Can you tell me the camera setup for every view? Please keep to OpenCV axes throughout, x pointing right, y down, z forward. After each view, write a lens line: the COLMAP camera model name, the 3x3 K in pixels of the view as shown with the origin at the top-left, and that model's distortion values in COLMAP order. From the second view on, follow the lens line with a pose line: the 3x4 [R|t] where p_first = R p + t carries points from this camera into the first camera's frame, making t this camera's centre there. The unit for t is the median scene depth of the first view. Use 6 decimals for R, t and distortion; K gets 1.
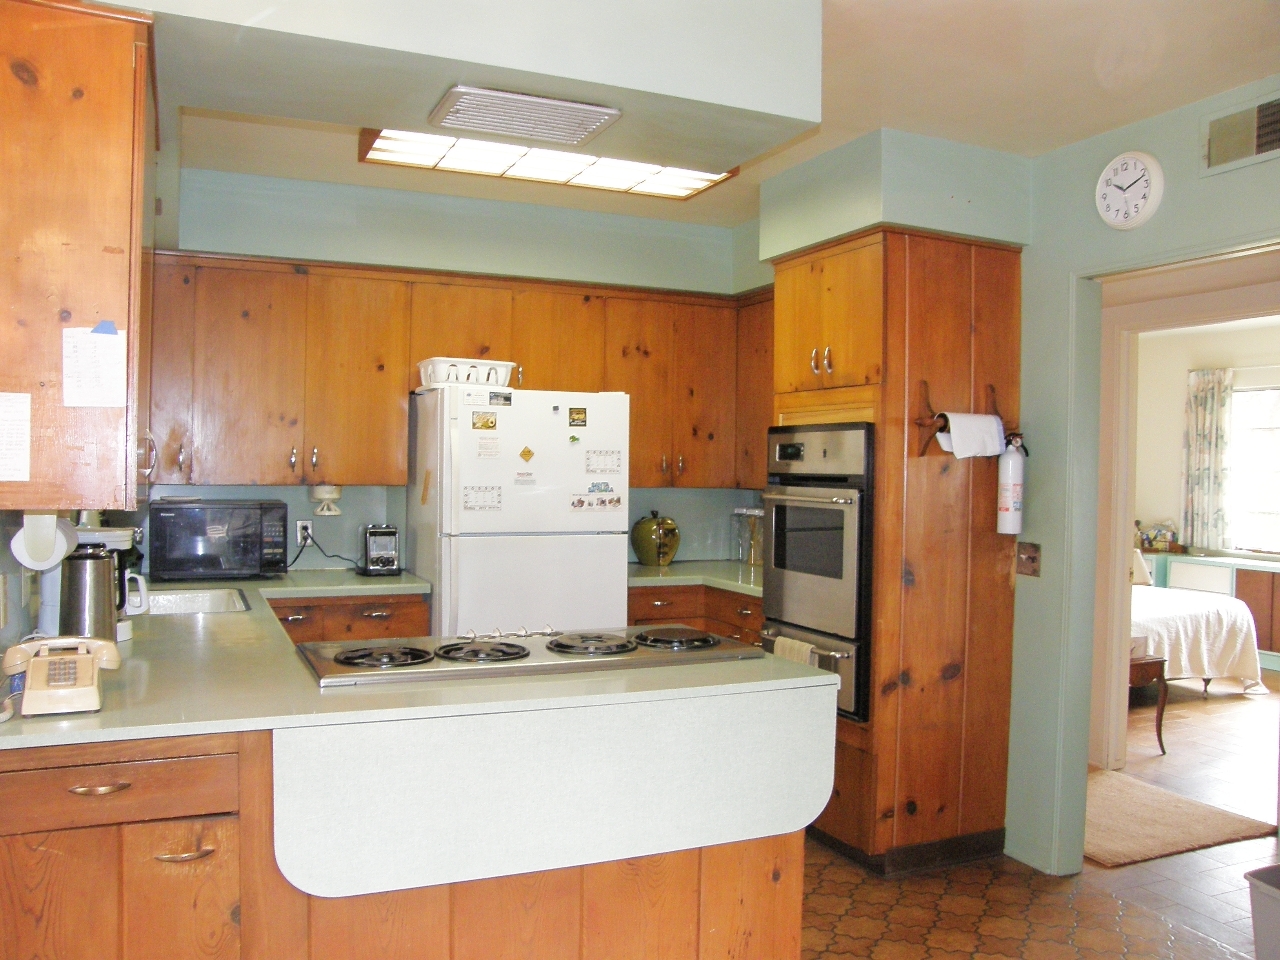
lens RADIAL K [[1054.6, 0, 633.5], [0, 1054.6, 487.0], [0, 0, 1]] dist [-0.150773, 0.139610]
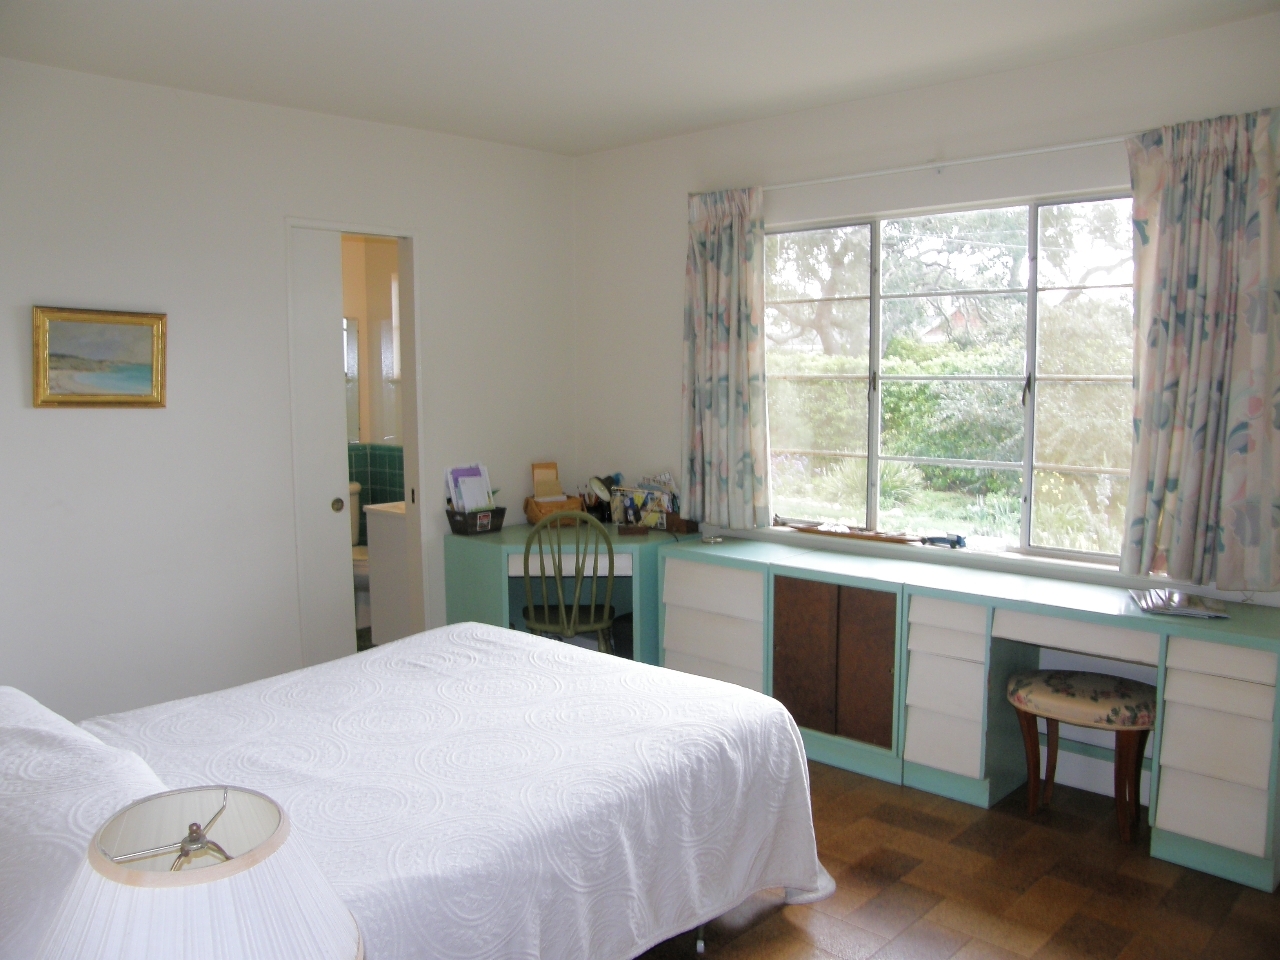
lens RADIAL K [[1054.6, 0, 633.5], [0, 1054.6, 487.0], [0, 0, 1]] dist [-0.150773, 0.139610]
pose [[0.926475, -0.062898, 0.371064, 0.309364], [0.029118, 0.994960, 0.095953, -0.015432], [-0.375229, -0.078094, 0.923637, 0.501891]]
